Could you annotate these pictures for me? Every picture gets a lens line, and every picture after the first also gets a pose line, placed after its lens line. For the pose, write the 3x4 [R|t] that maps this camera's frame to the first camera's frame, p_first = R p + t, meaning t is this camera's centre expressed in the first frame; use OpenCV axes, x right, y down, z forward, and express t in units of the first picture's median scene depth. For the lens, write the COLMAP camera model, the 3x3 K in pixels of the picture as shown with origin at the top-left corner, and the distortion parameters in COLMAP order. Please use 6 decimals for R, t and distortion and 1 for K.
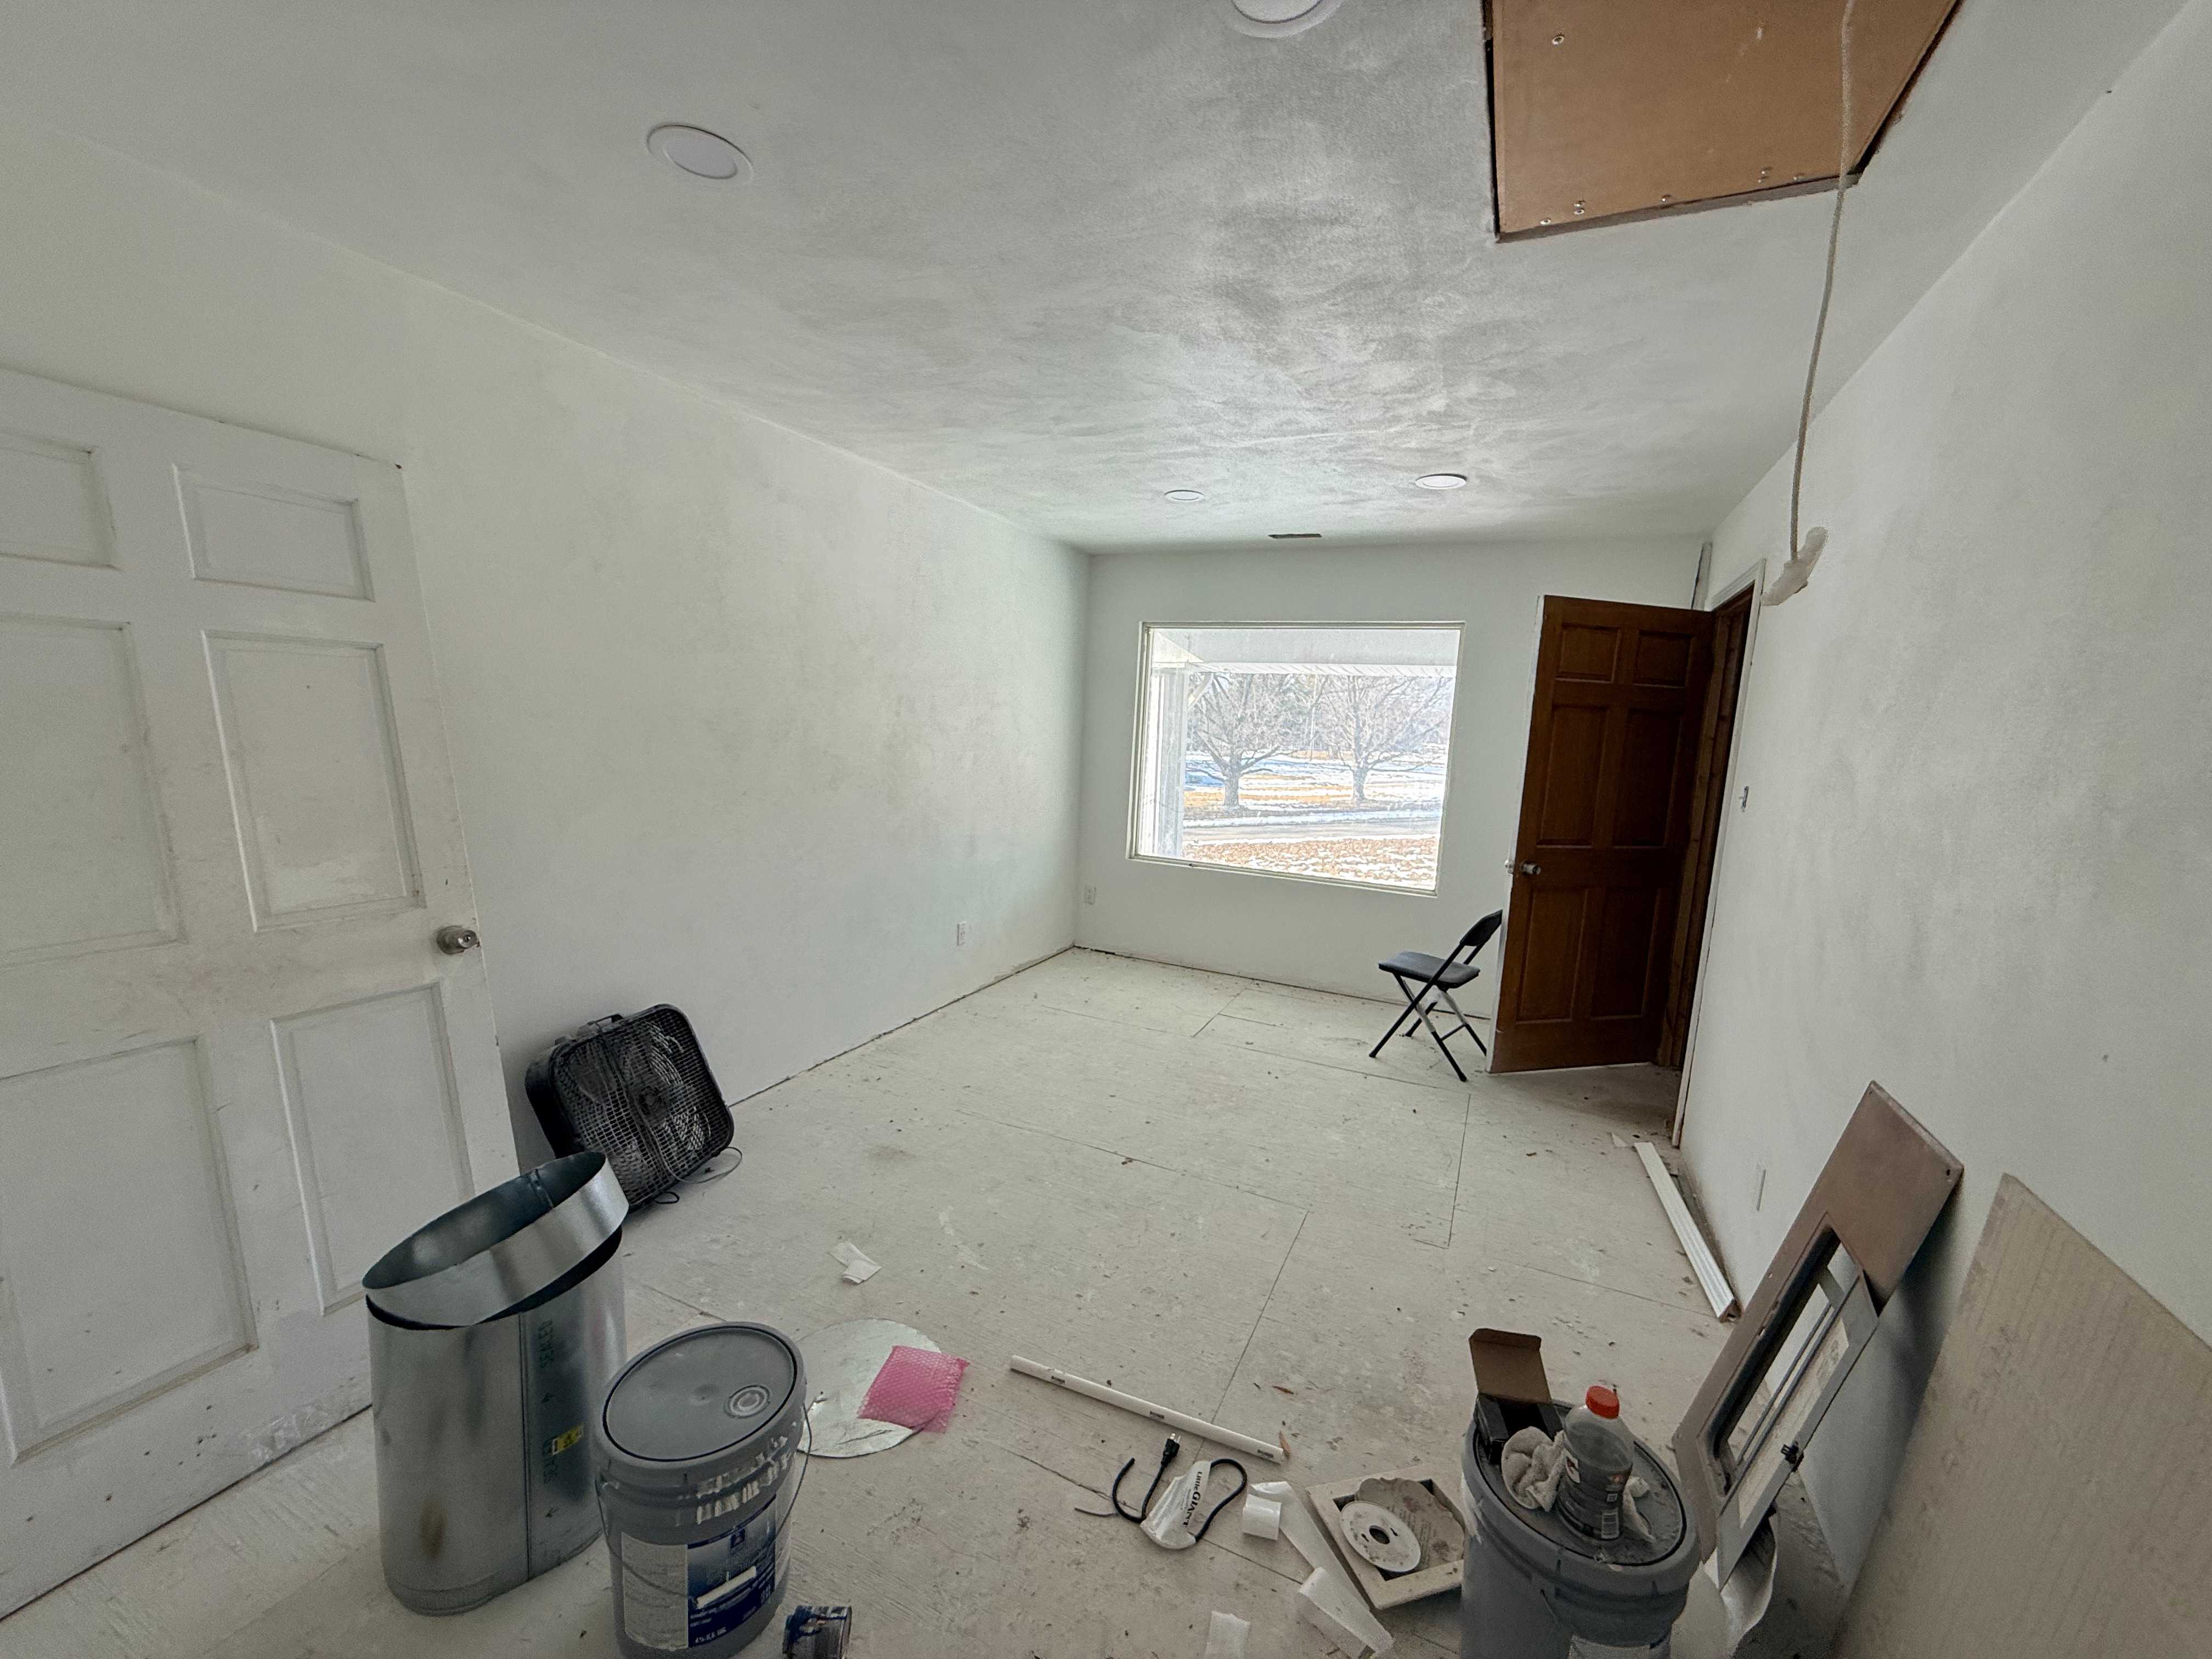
lens RADIAL K [[882.6, 0, 1103.2], [0, 882.6, 827.0], [0, 0, 1]] dist [0.000234, -0.000288]
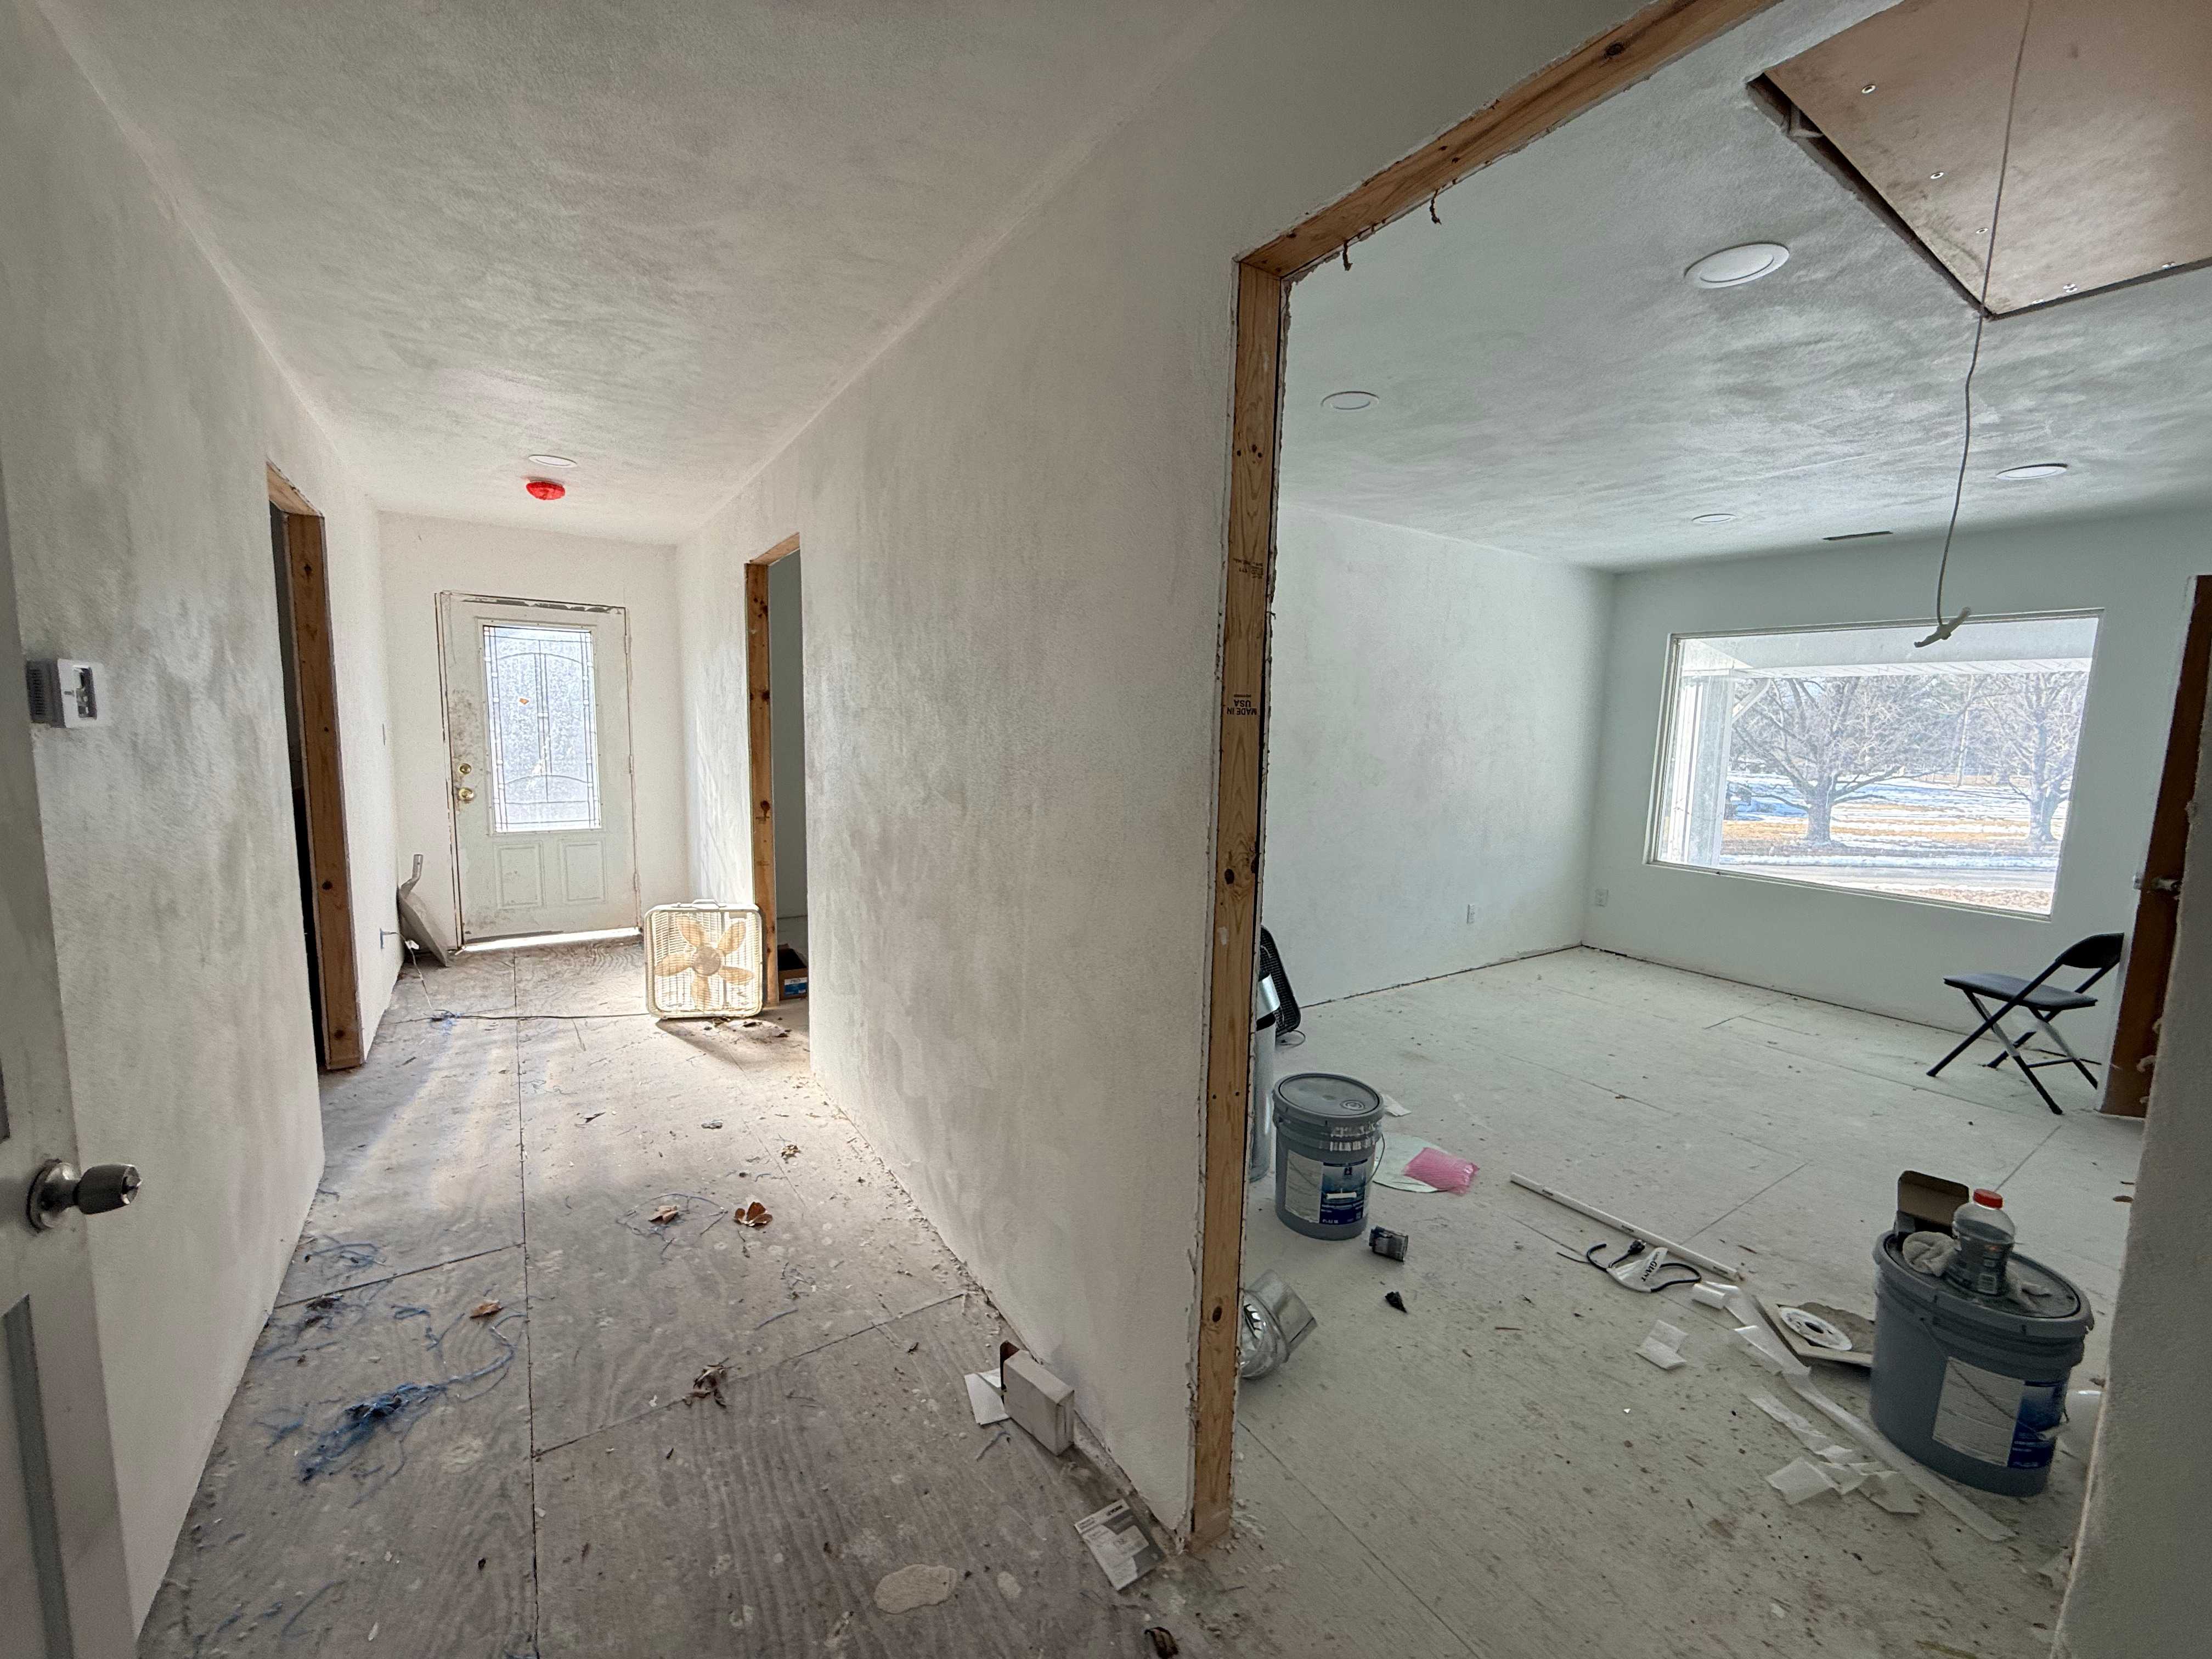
lens RADIAL K [[882.6, 0, 1103.2], [0, 882.6, 827.0], [0, 0, 1]] dist [0.000234, -0.000288]
pose [[0.856074, 0.037064, -0.515523, 0.028174], [-0.049514, 0.998719, -0.010418, 0.060674], [0.514476, 0.034444, 0.856813, -0.362297]]
